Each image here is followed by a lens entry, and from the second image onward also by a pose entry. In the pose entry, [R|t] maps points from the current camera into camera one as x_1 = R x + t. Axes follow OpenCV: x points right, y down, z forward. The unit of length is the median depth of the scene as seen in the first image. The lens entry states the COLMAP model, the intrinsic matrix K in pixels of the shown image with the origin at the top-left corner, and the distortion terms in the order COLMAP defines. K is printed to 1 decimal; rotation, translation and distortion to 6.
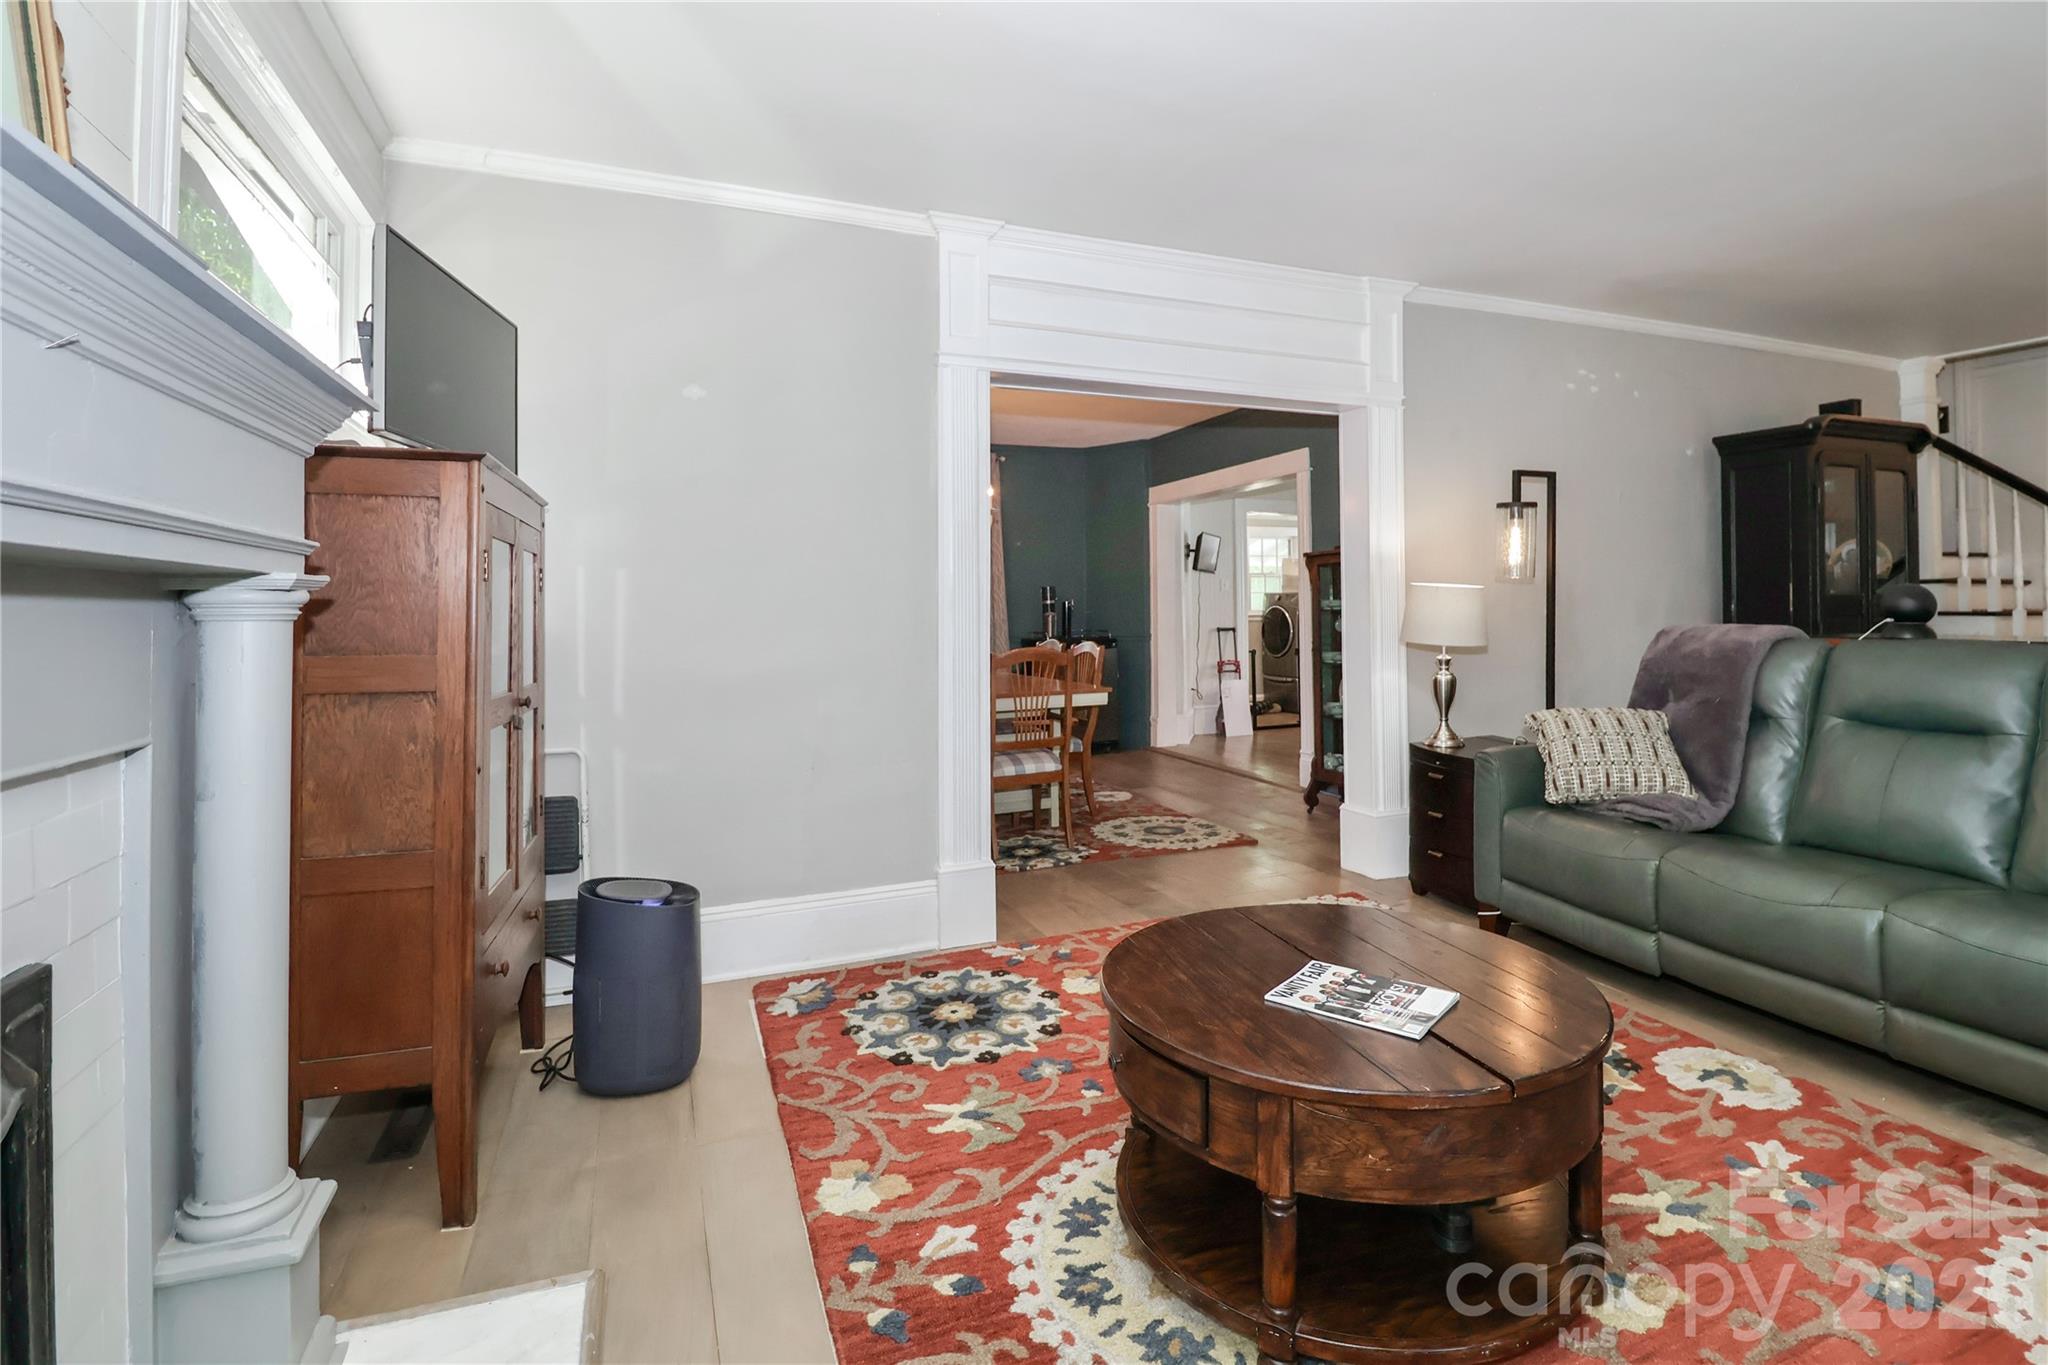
lens RADIAL K [[988.1, 0, 1063.9], [0, 988.1, 596.6], [0, 0, 1]] dist [0.000316, -0.011800]
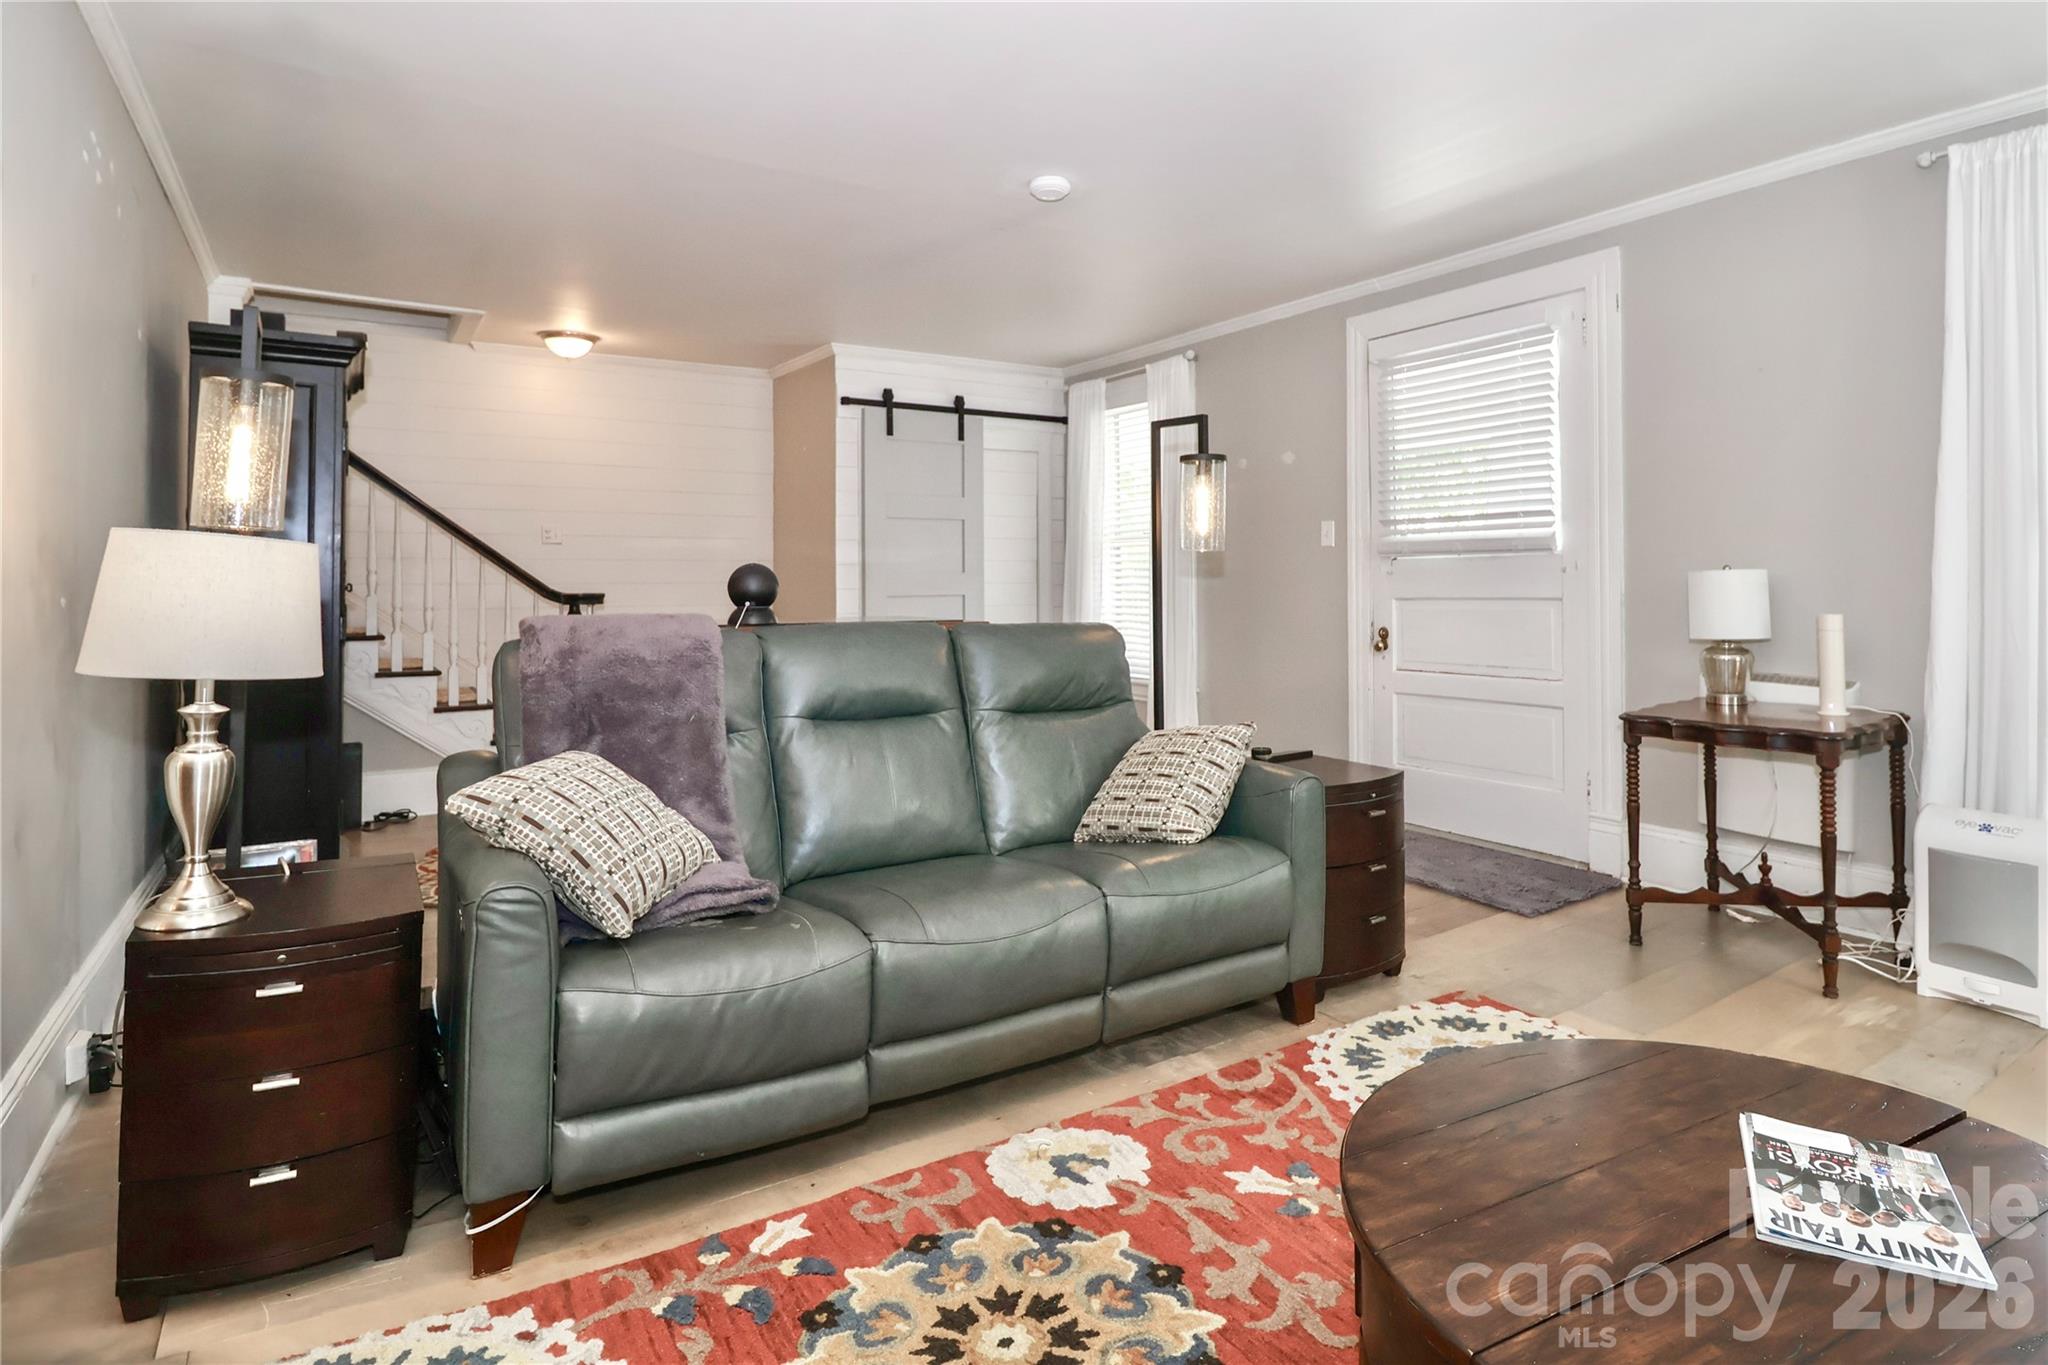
lens RADIAL K [[1078.3, 0, 1056.4], [0, 1078.3, 566.5], [0, 0, 1]] dist [-0.005796, -0.002541]
pose [[-0.180276, 0.023463, 0.983336, -0.158371], [-0.004015, 0.999690, -0.024590, 0.012662], [-0.983608, -0.008381, -0.180126, 0.888246]]
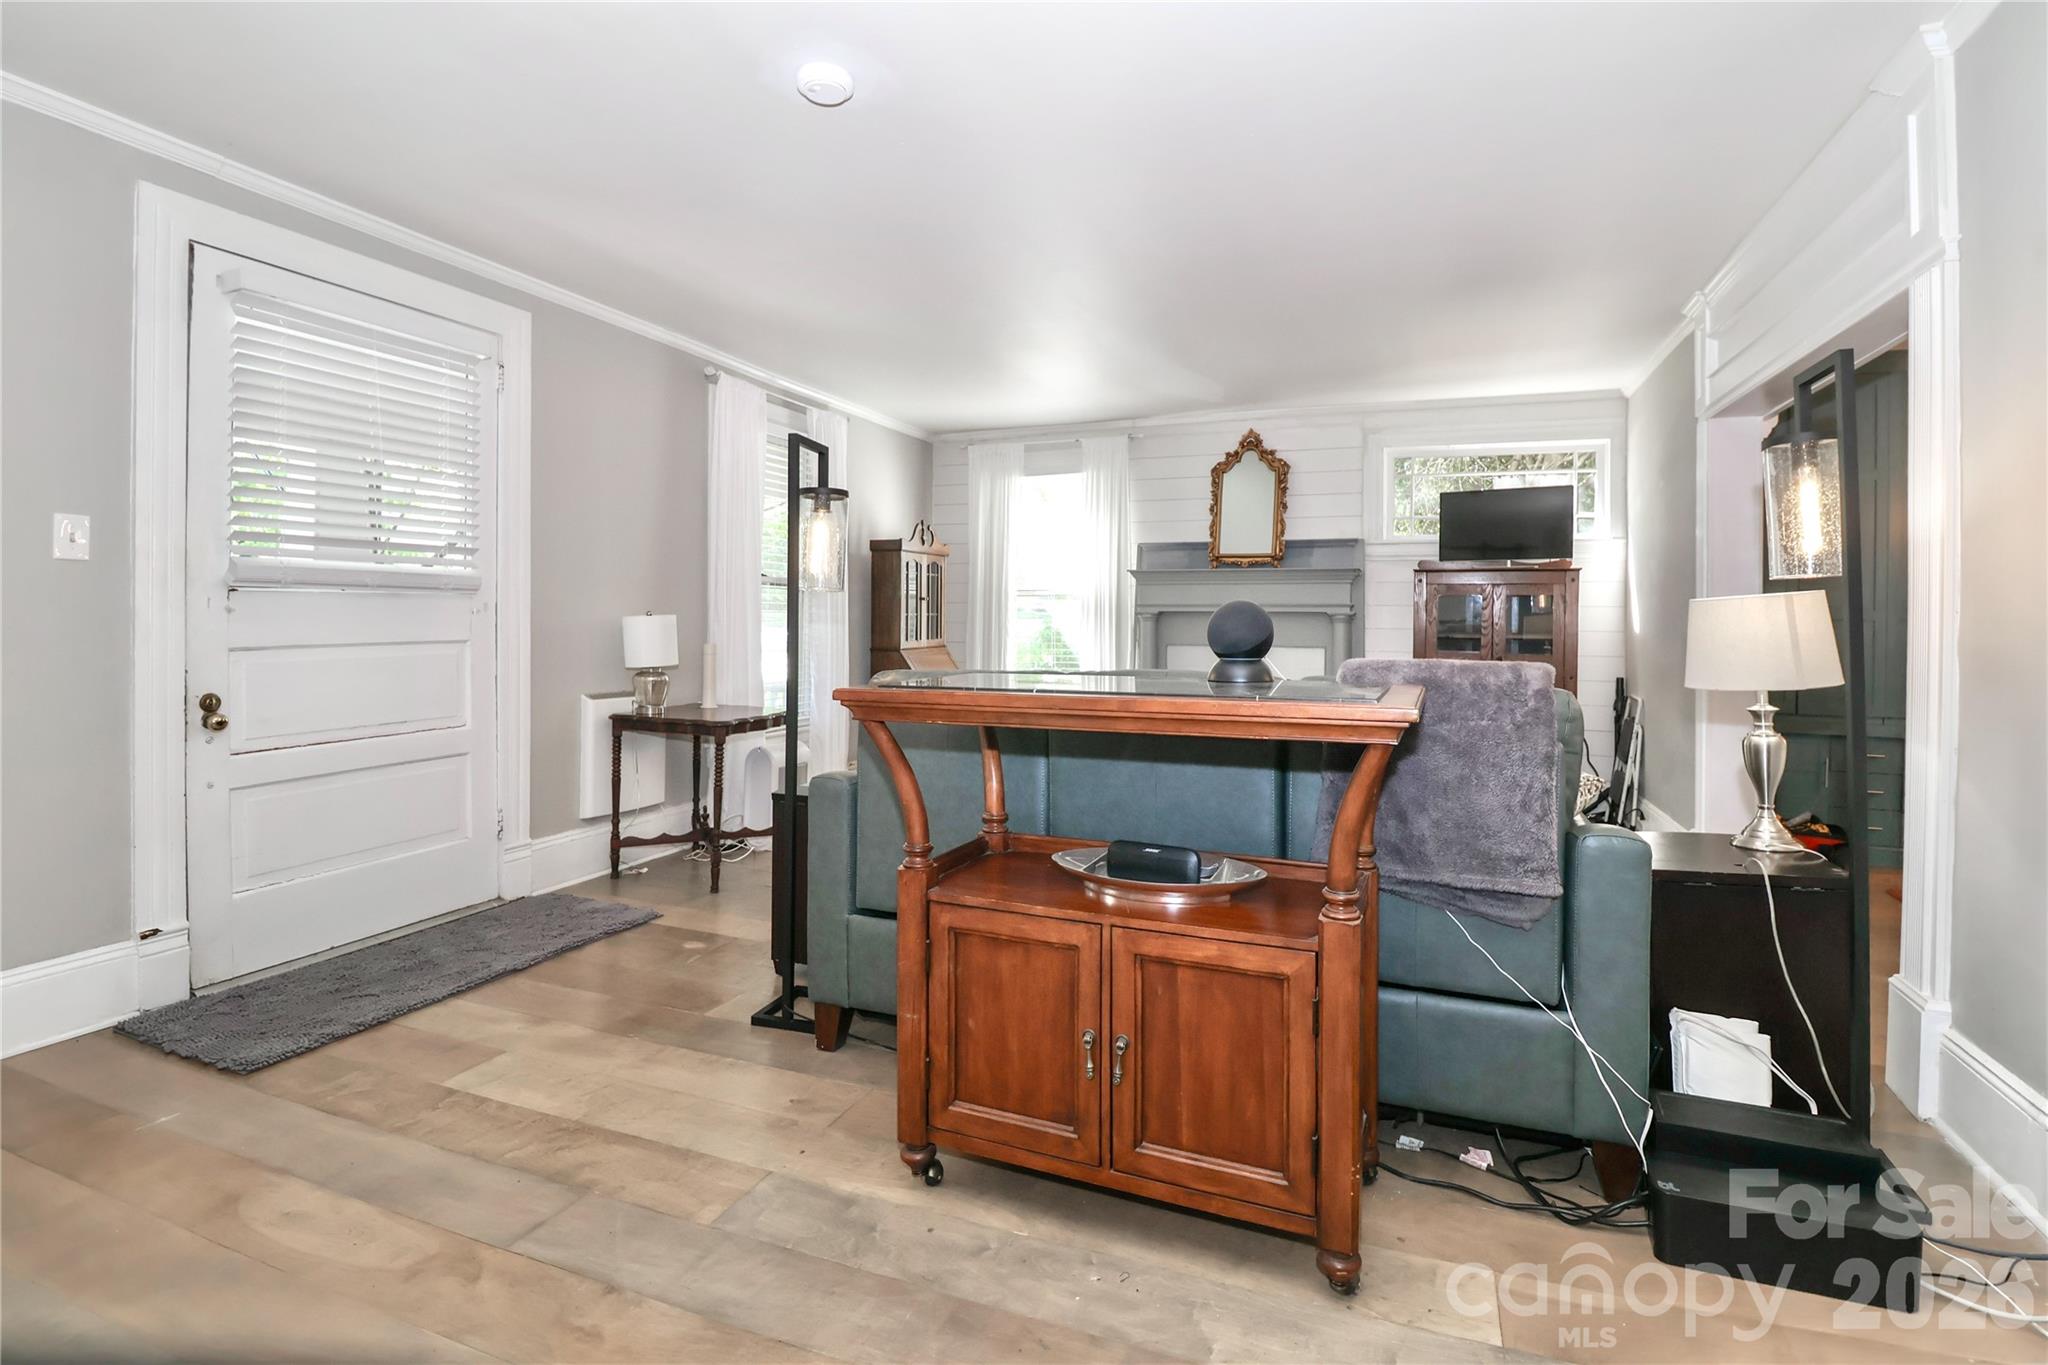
lens RADIAL K [[955.2, 0, 1051.6], [0, 955.2, 645.8], [0, 0, 1]] dist [-0.001039, -0.012369]
pose [[-0.690238, 0.025773, -0.723124, 1.393407], [0.010605, 0.999618, 0.025504, 0.001146], [0.723505, 0.009935, -0.690248, 1.332816]]
